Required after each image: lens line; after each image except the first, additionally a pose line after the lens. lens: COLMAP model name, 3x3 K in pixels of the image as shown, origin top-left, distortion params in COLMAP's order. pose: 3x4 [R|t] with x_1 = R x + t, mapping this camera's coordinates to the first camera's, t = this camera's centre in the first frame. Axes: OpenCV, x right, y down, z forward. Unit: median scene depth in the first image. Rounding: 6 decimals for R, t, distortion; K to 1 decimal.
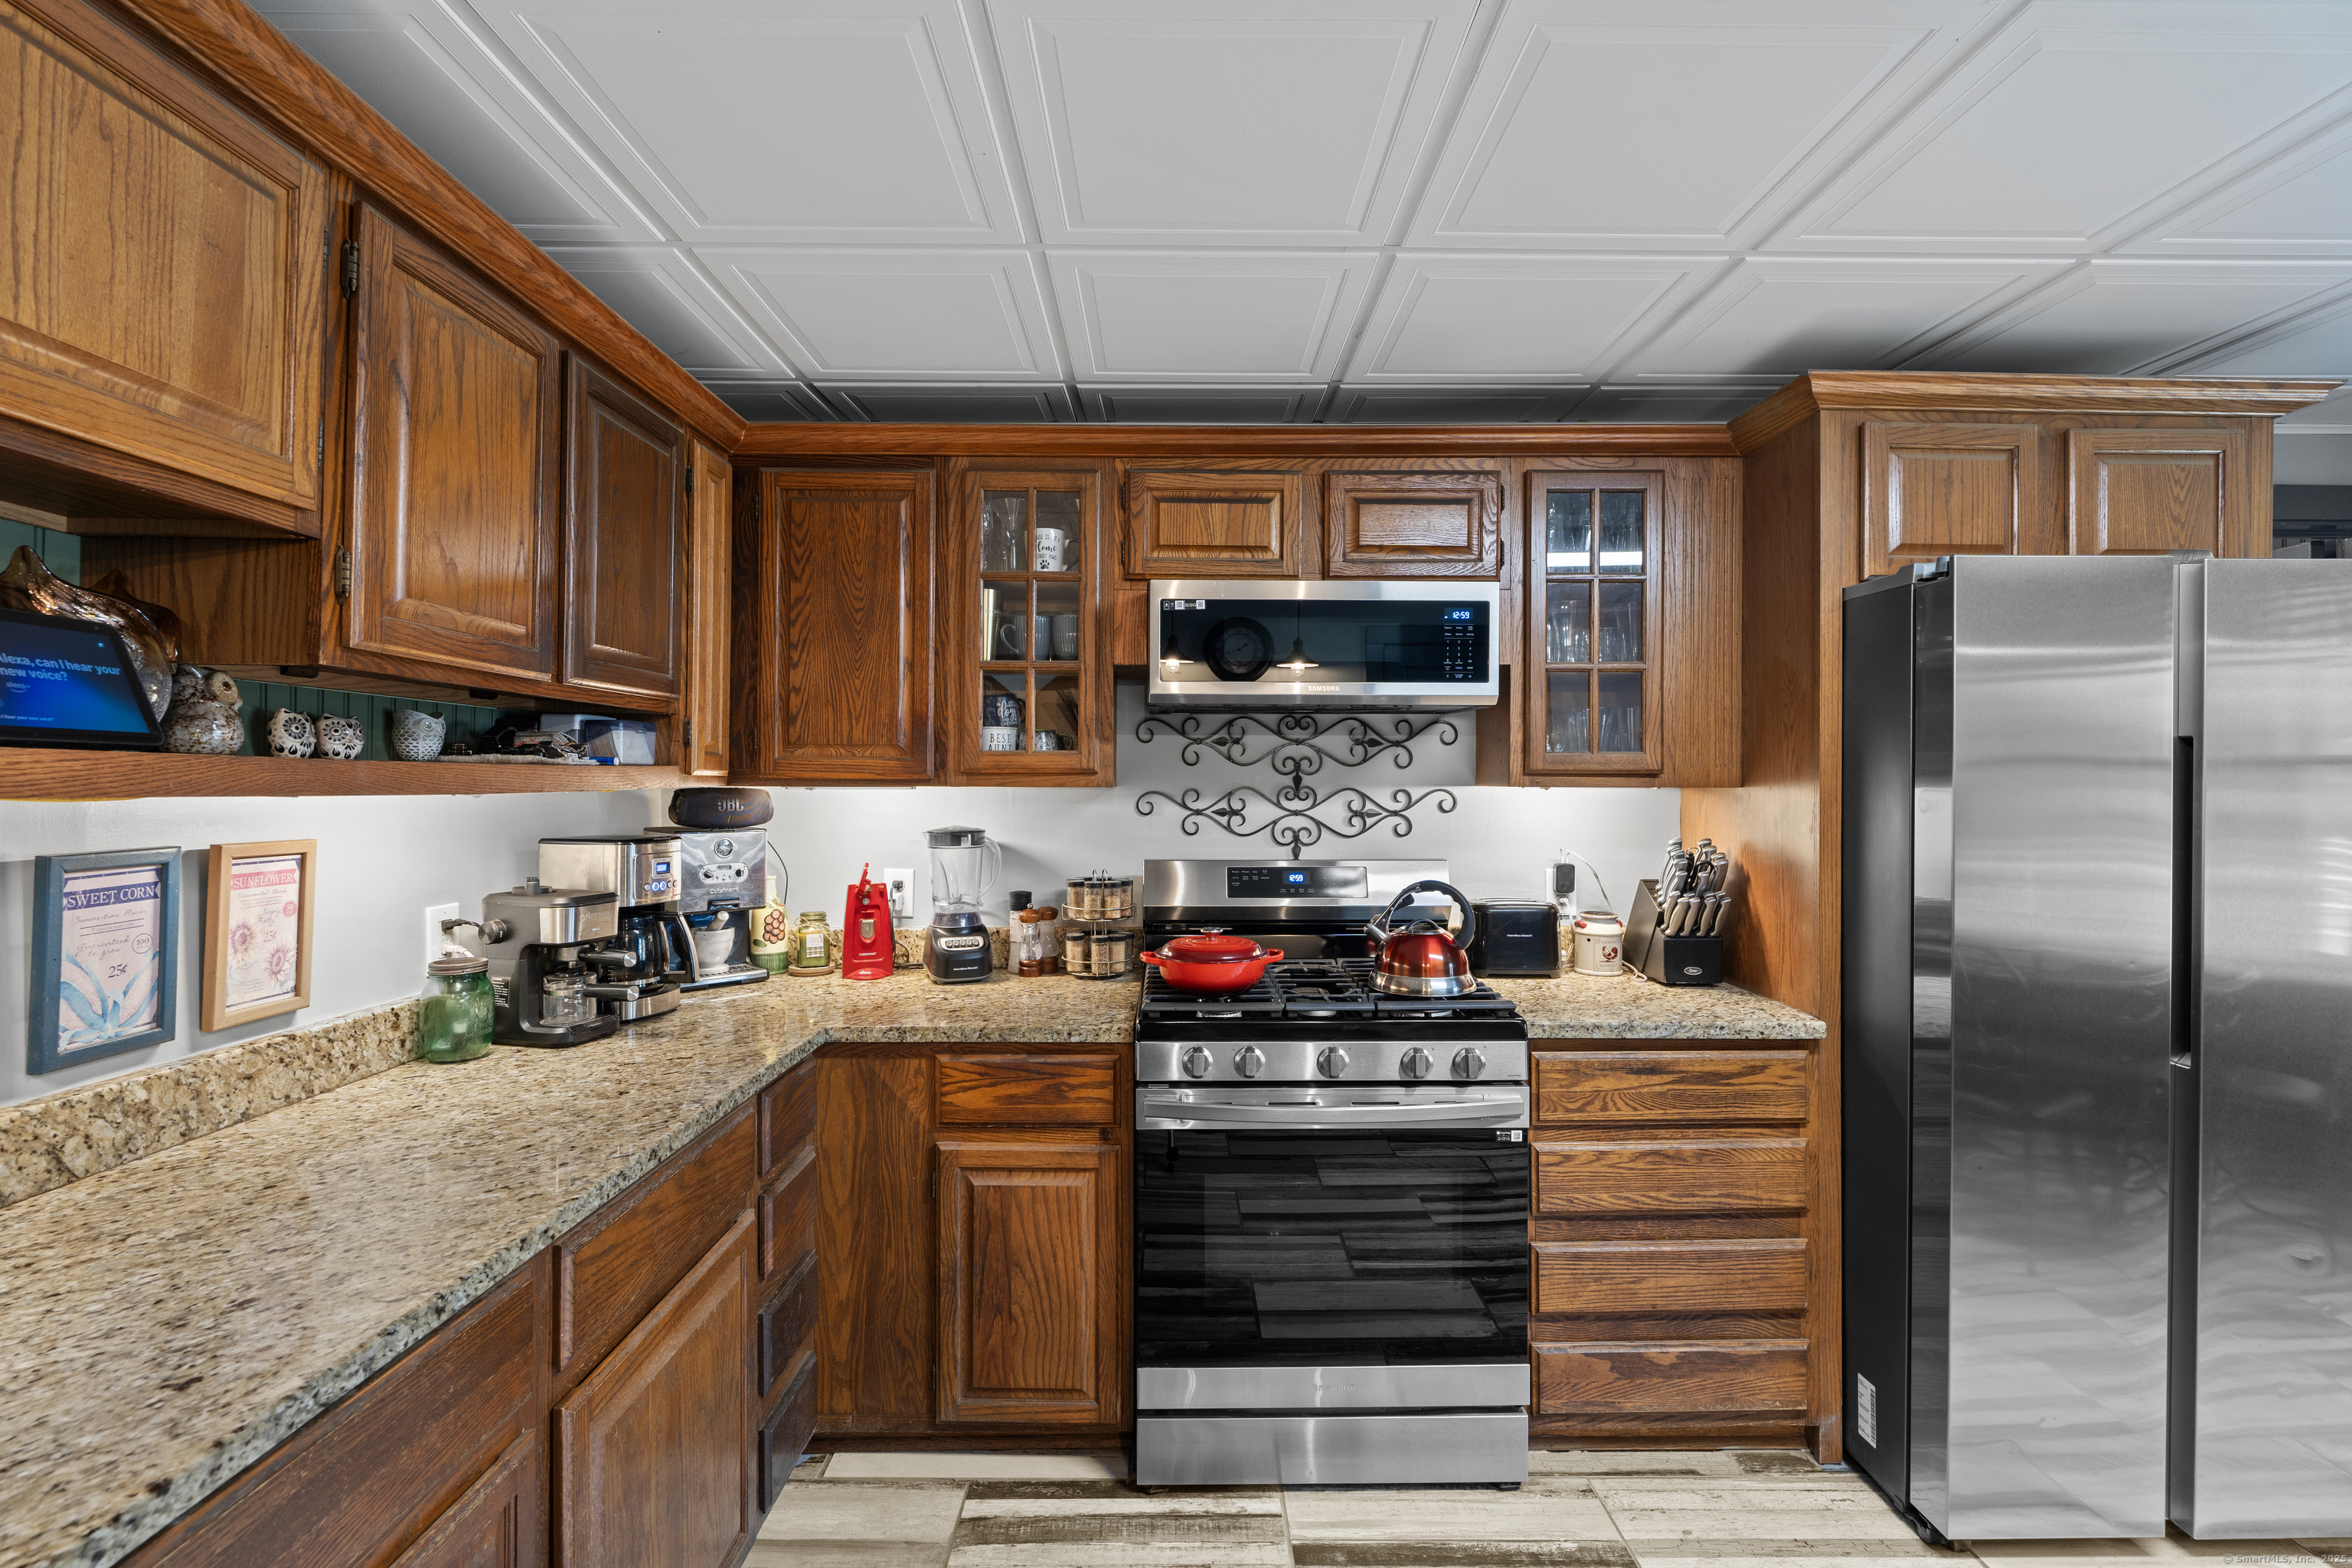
lens RADIAL K [[1050.1, 0, 1180.3], [0, 1050.1, 777.0], [0, 0, 1]] dist [-0.004605, -0.000180]
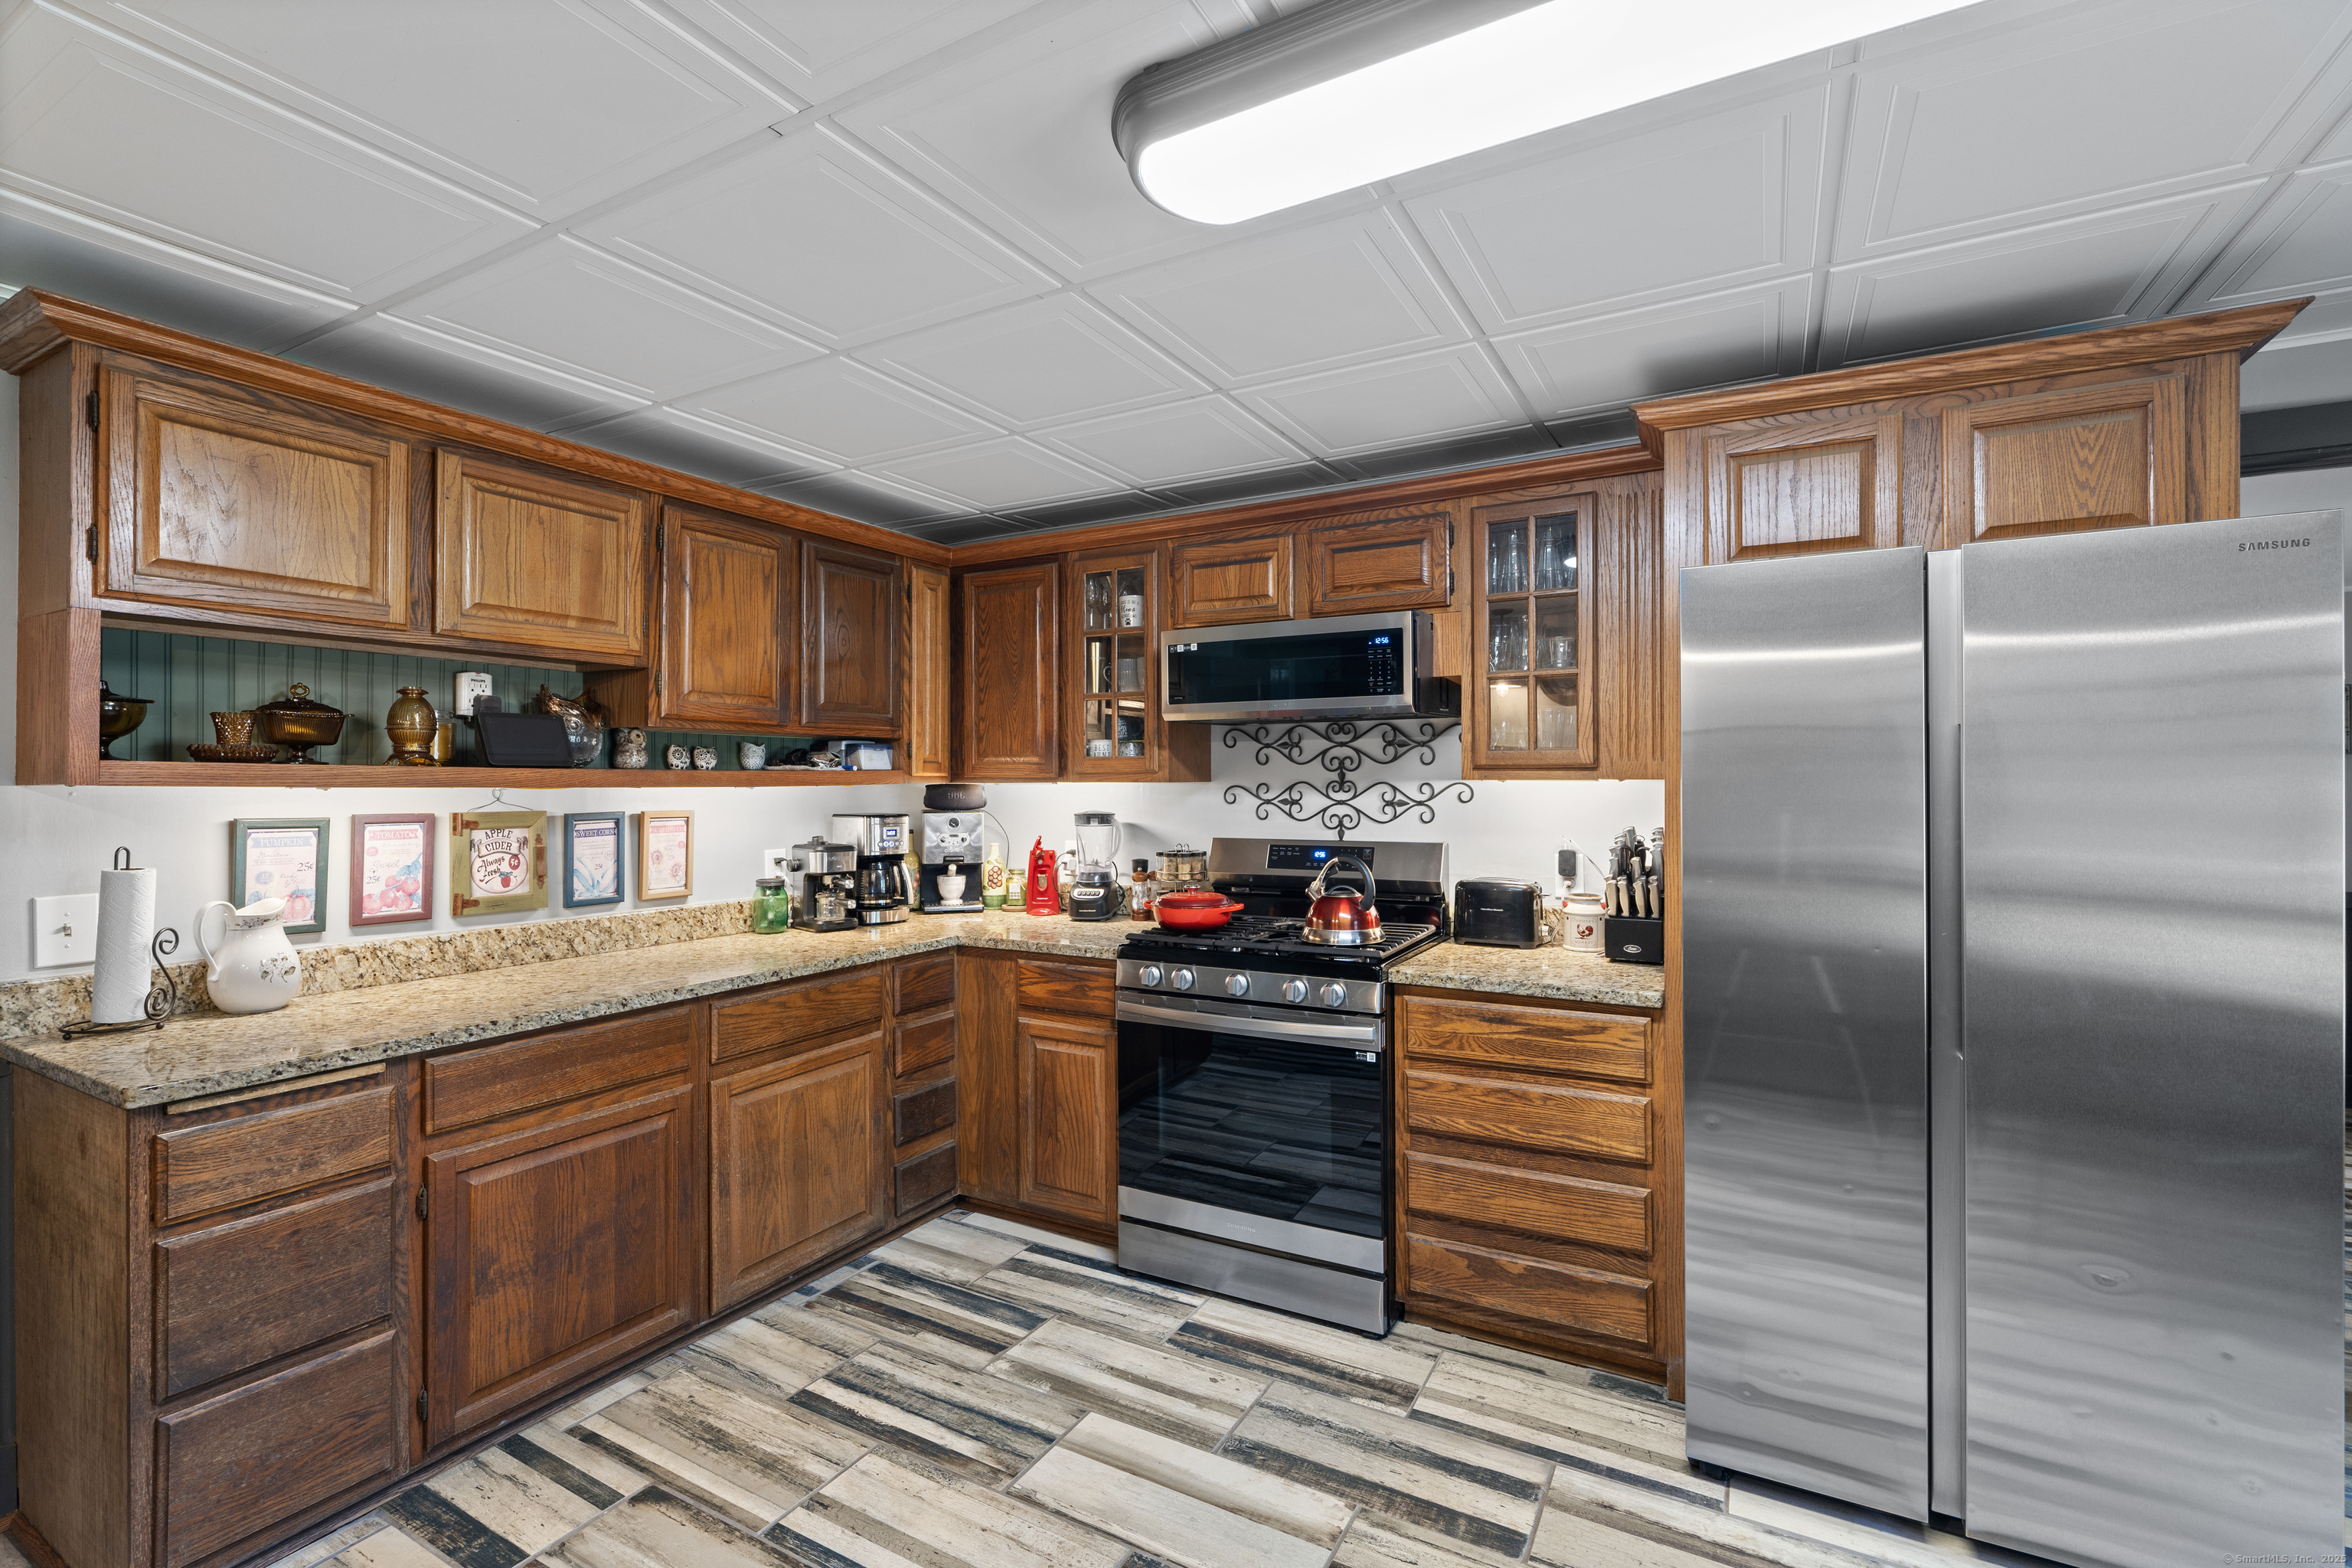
lens RADIAL K [[1050.1, 0, 1180.3], [0, 1050.1, 777.0], [0, 0, 1]] dist [-0.004605, -0.000180]
pose [[0.868342, -0.007849, -0.495904, 0.721733], [0.008879, 0.999961, -0.000279, 0.004165], [0.495887, -0.004161, 0.868377, -0.198470]]
